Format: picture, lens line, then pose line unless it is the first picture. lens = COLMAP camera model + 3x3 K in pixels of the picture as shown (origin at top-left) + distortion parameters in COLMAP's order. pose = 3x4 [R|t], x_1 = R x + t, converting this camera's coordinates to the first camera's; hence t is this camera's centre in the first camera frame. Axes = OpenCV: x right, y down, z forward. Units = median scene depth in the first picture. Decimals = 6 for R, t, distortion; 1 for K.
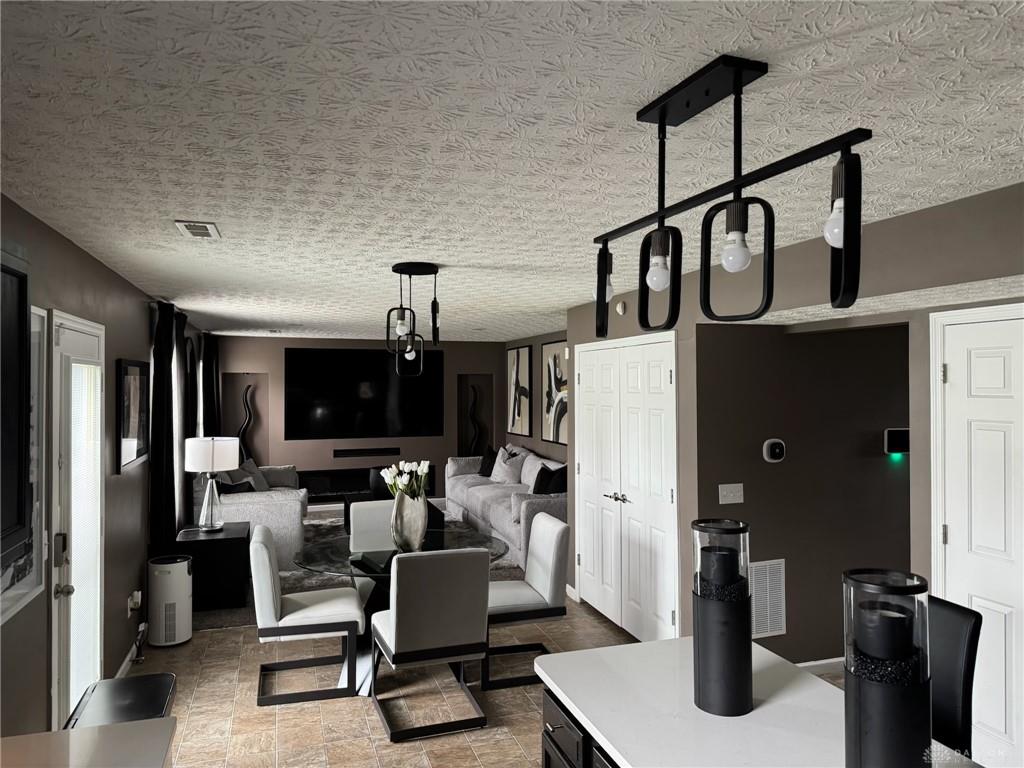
lens RADIAL K [[718.4, 0, 510.6], [0, 718.4, 382.2], [0, 0, 1]] dist [-0.001557, -0.000806]
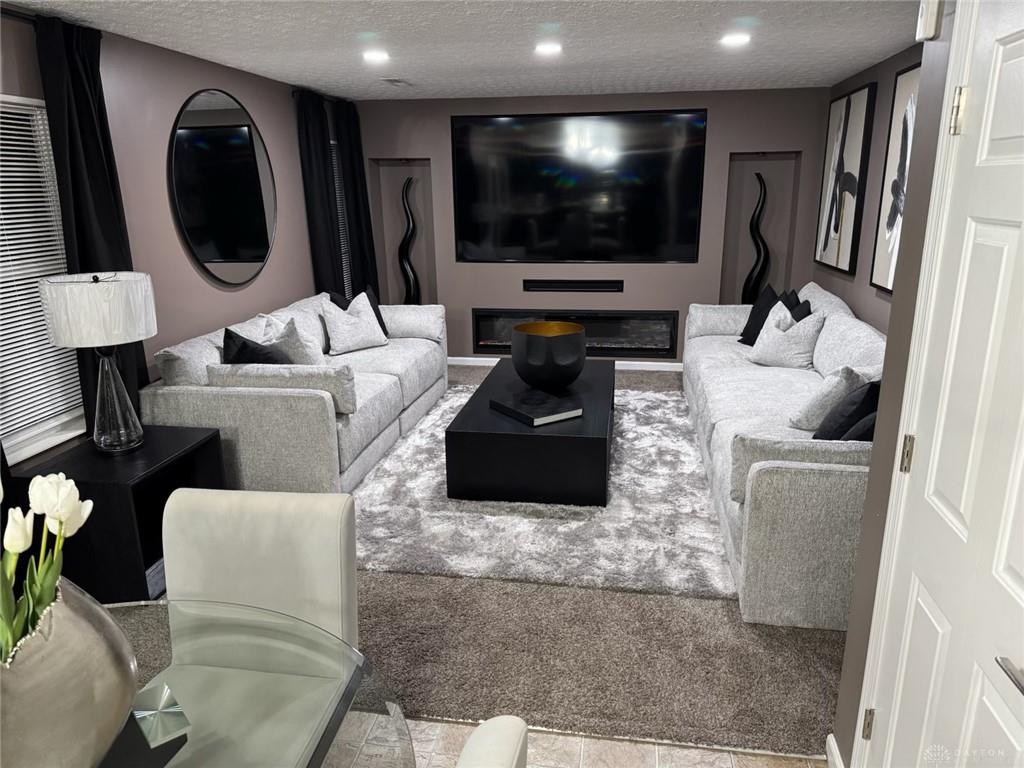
lens RADIAL K [[718.4, 0, 511.9], [0, 718.4, 384.8], [0, 0, 1]] dist [-0.001557, -0.000806]
pose [[0.889308, 0.111297, -0.443559, 0.047219], [0.011728, 0.964063, 0.265416, 0.012811], [0.457159, -0.241238, 0.856043, 0.416346]]
